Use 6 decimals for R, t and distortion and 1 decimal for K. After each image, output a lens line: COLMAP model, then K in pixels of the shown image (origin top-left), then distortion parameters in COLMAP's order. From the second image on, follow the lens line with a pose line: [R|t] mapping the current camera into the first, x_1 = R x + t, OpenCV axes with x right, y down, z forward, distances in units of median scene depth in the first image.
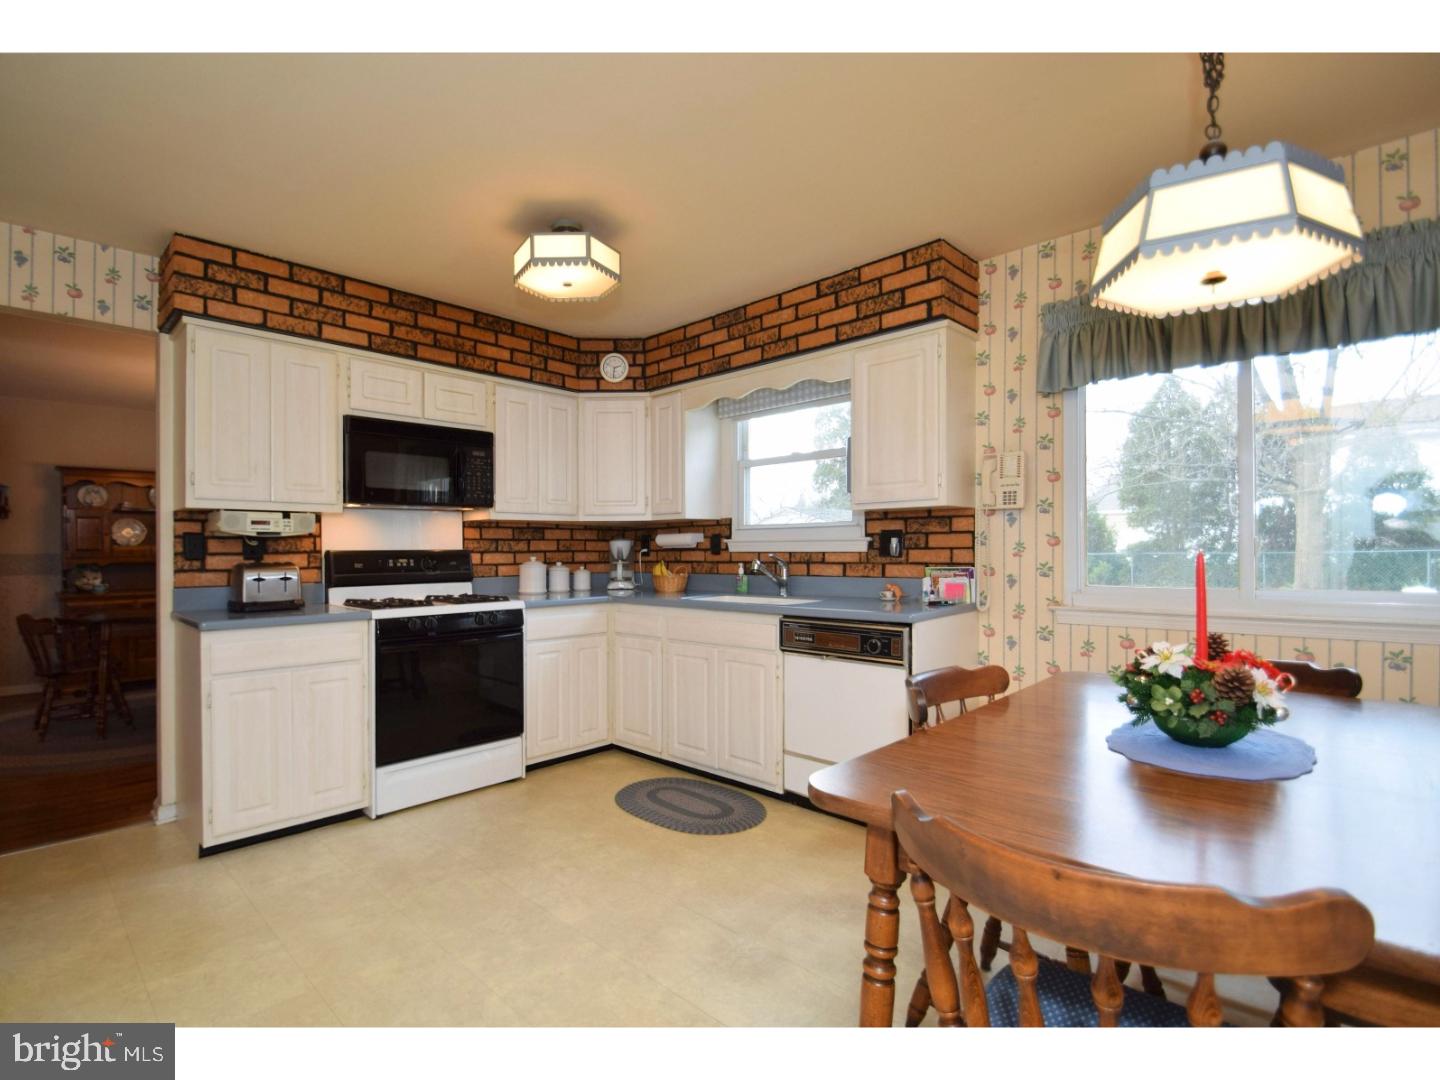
lens RADIAL K [[686.6, 0, 714.8], [0, 686.6, 543.5], [0, 0, 1]] dist [0.019896, 0.000506]
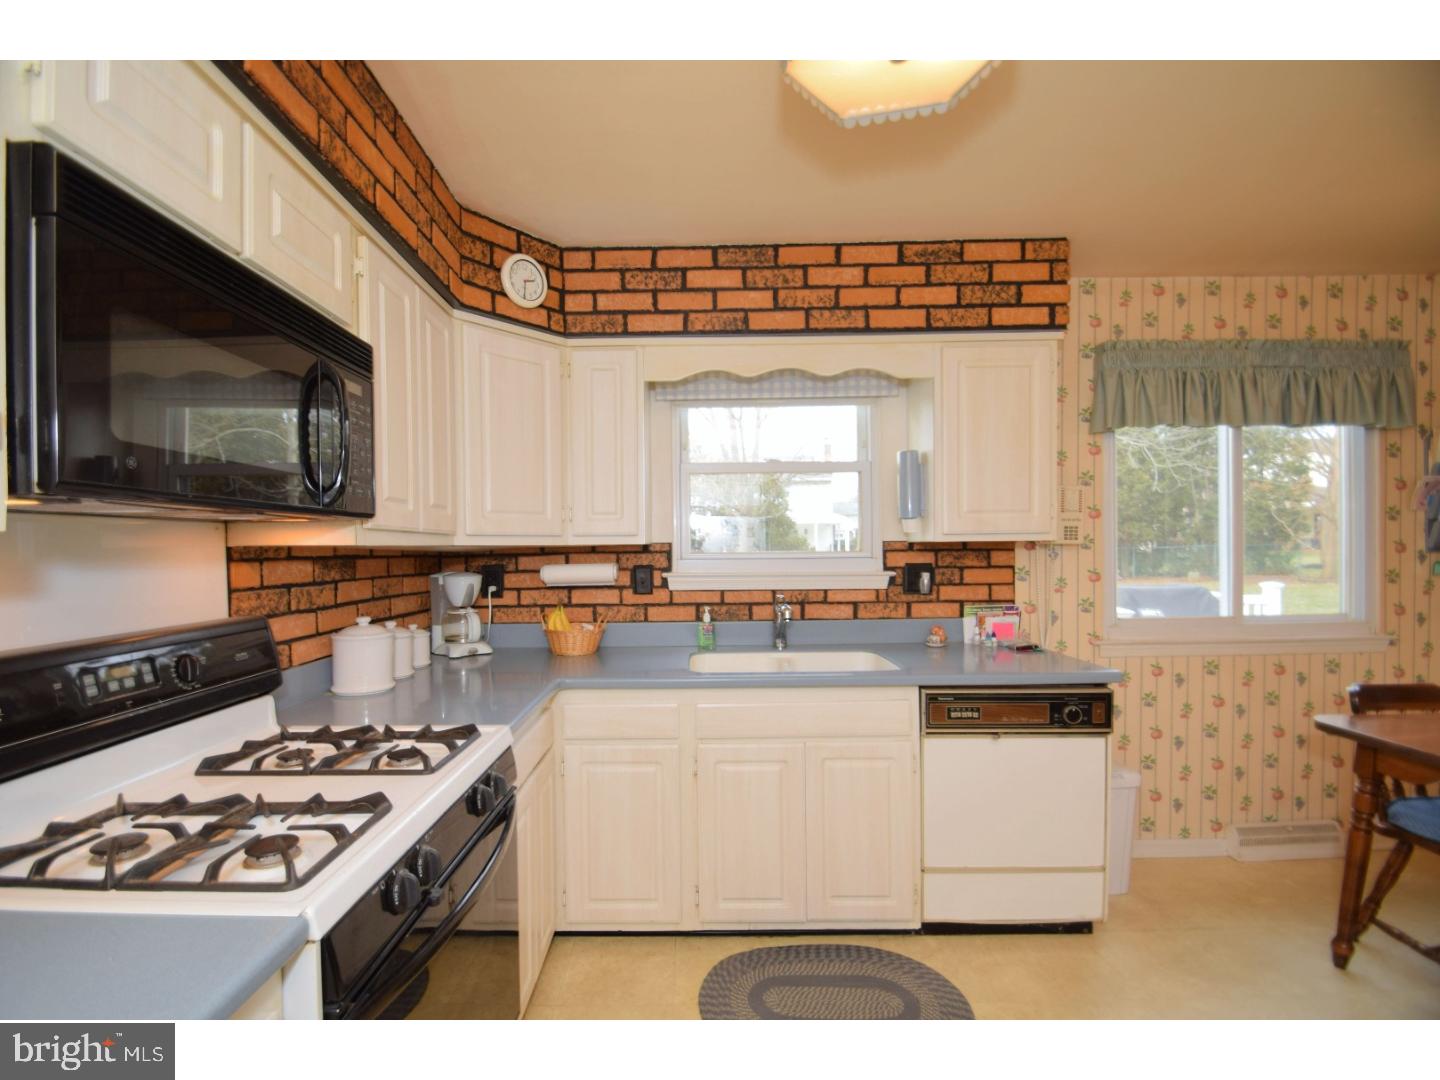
lens RADIAL K [[628.1, 0, 744.0], [0, 628.1, 562.4], [0, 0, 1]] dist [0.021012, -0.000093]
pose [[0.734253, -0.009588, 0.678808, -0.435324], [-0.002000, 0.999865, 0.016286, -0.032622], [-0.678872, -0.013316, 0.734135, 0.560763]]
